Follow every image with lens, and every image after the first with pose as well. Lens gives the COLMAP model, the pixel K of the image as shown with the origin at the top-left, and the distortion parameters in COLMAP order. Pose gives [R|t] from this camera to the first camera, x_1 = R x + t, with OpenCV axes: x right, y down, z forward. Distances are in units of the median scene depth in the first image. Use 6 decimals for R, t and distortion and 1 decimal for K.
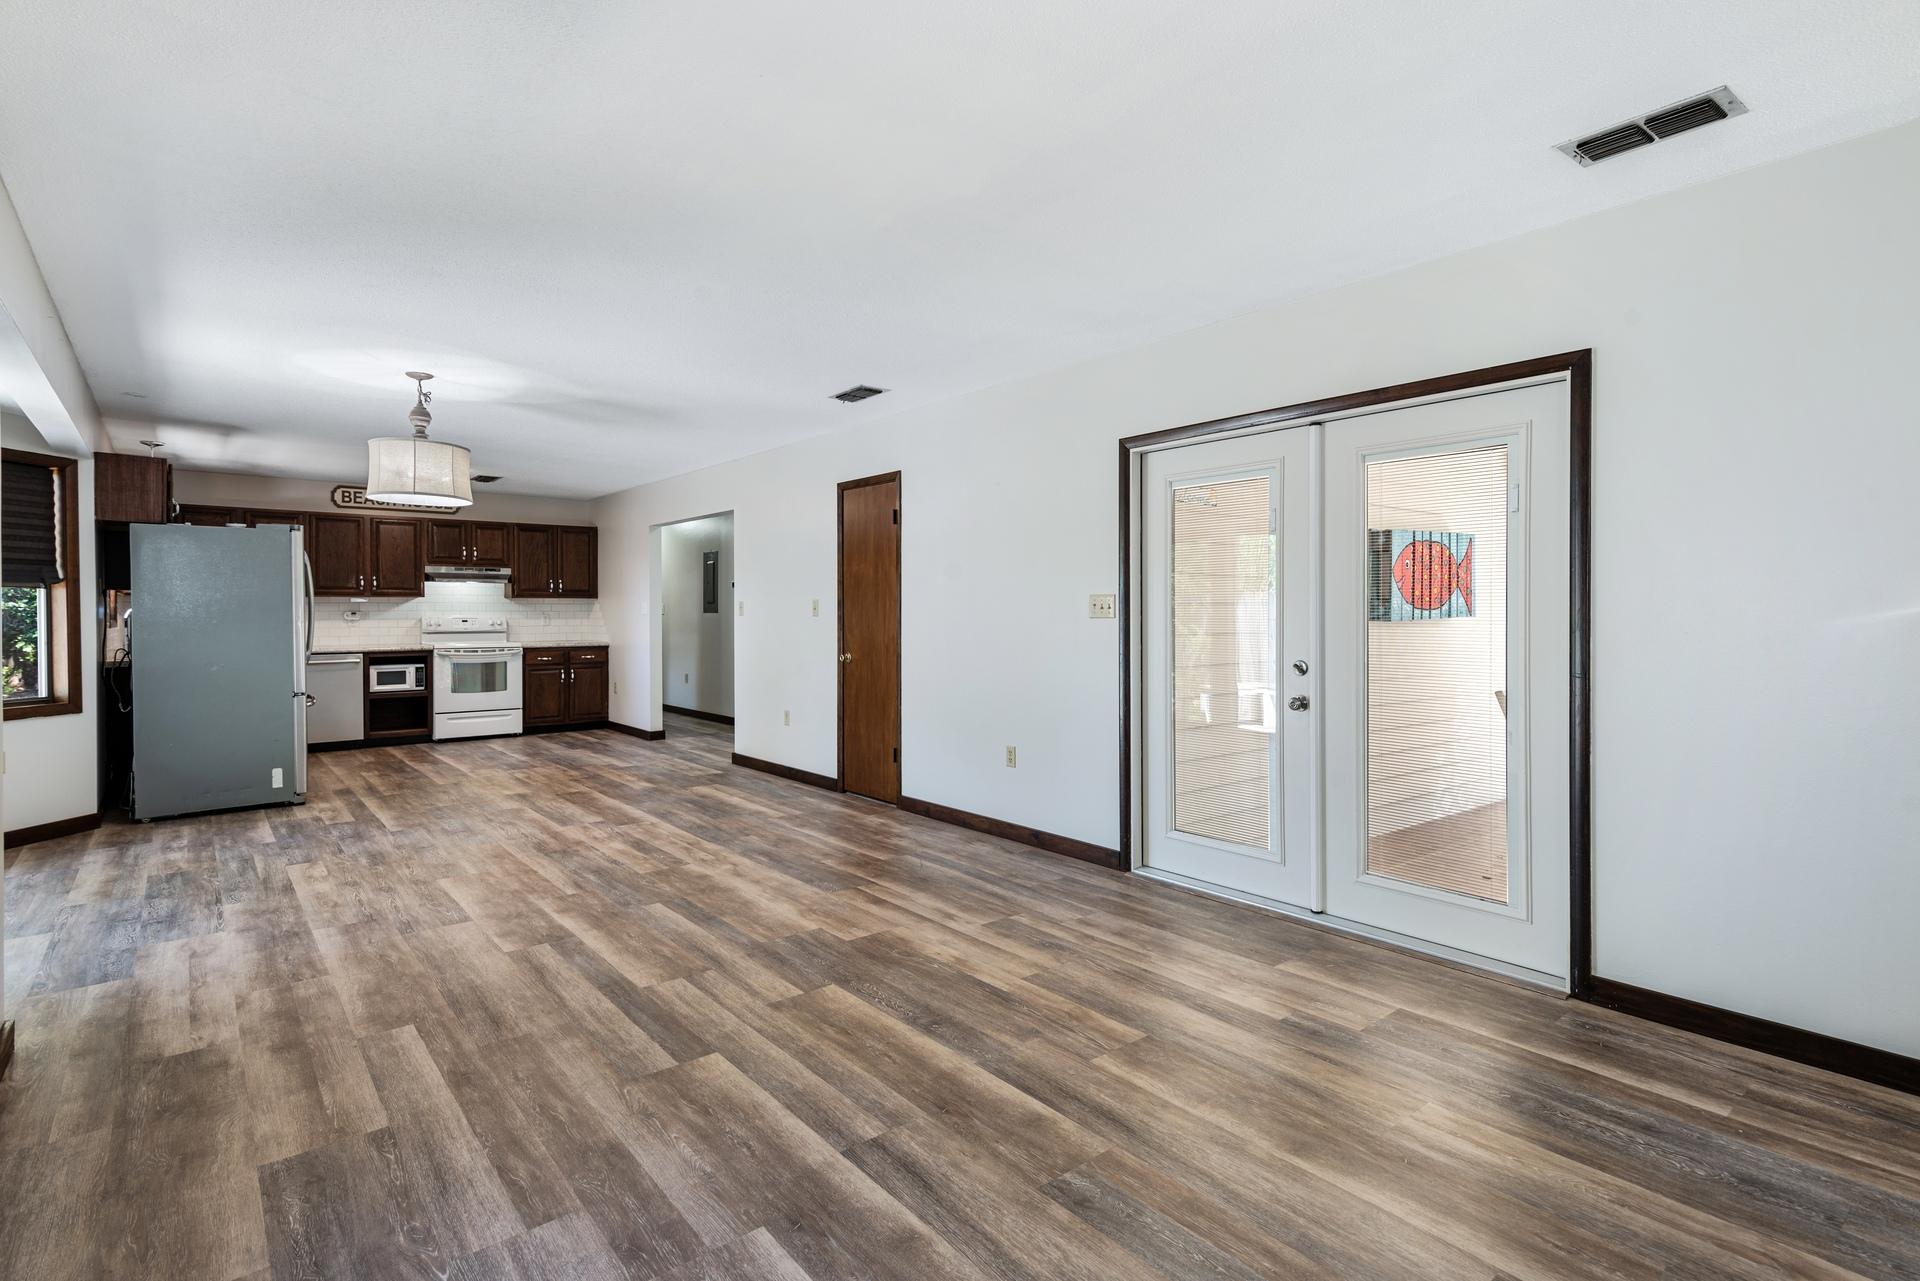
lens RADIAL K [[929.8, 0, 960.0], [0, 929.8, 640.5], [0, 0, 1]] dist [0.027330, -0.005343]
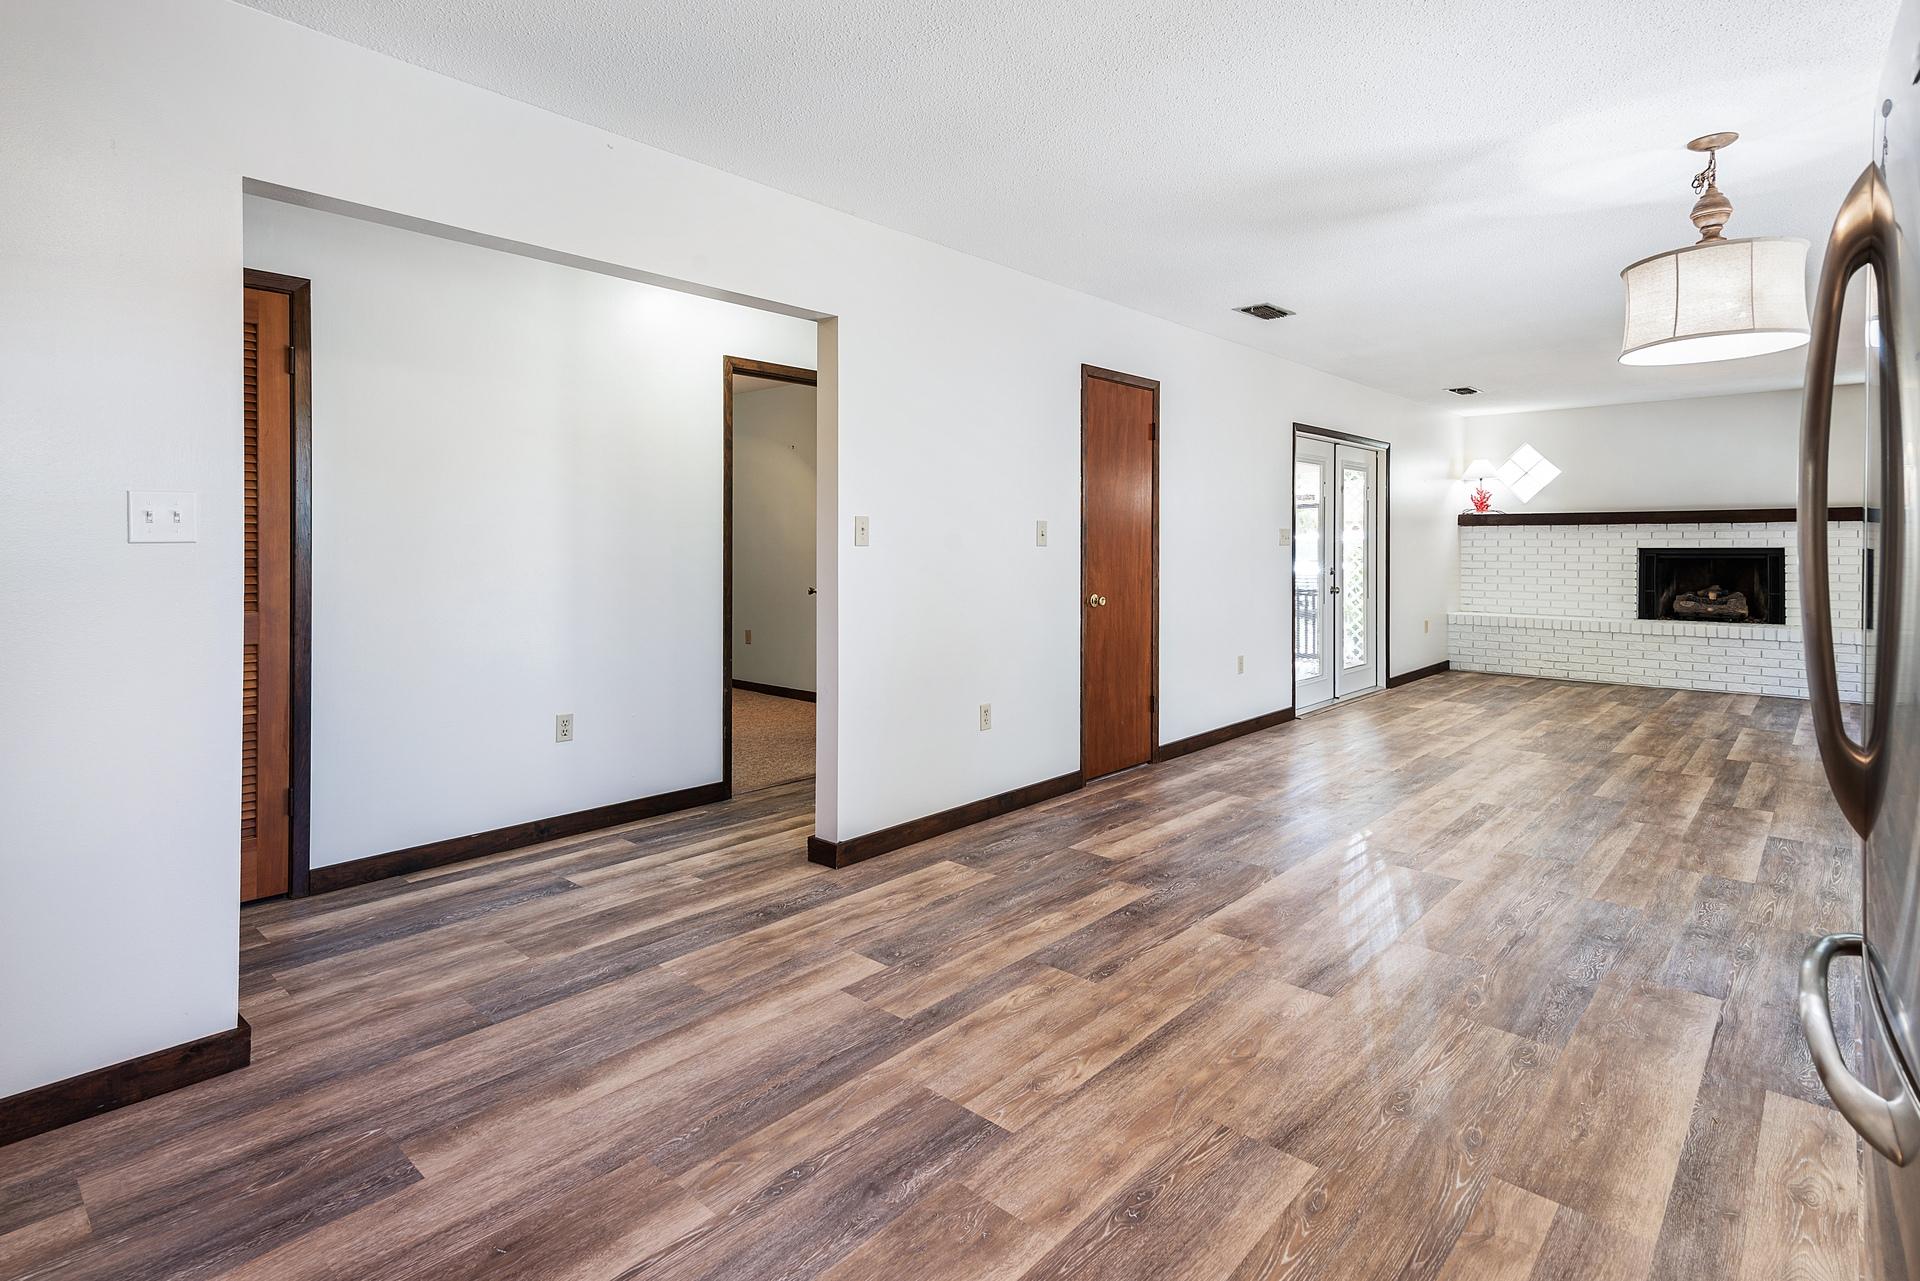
lens RADIAL K [[963.6, 0, 953.5], [0, 963.6, 548.4], [0, 0, 1]] dist [0.018563, -0.001054]
pose [[-0.139048, -0.002657, 0.990282, -1.448831], [0.032397, 0.999449, 0.007230, -0.054969], [-0.989756, 0.033087, -0.138886, 2.013326]]
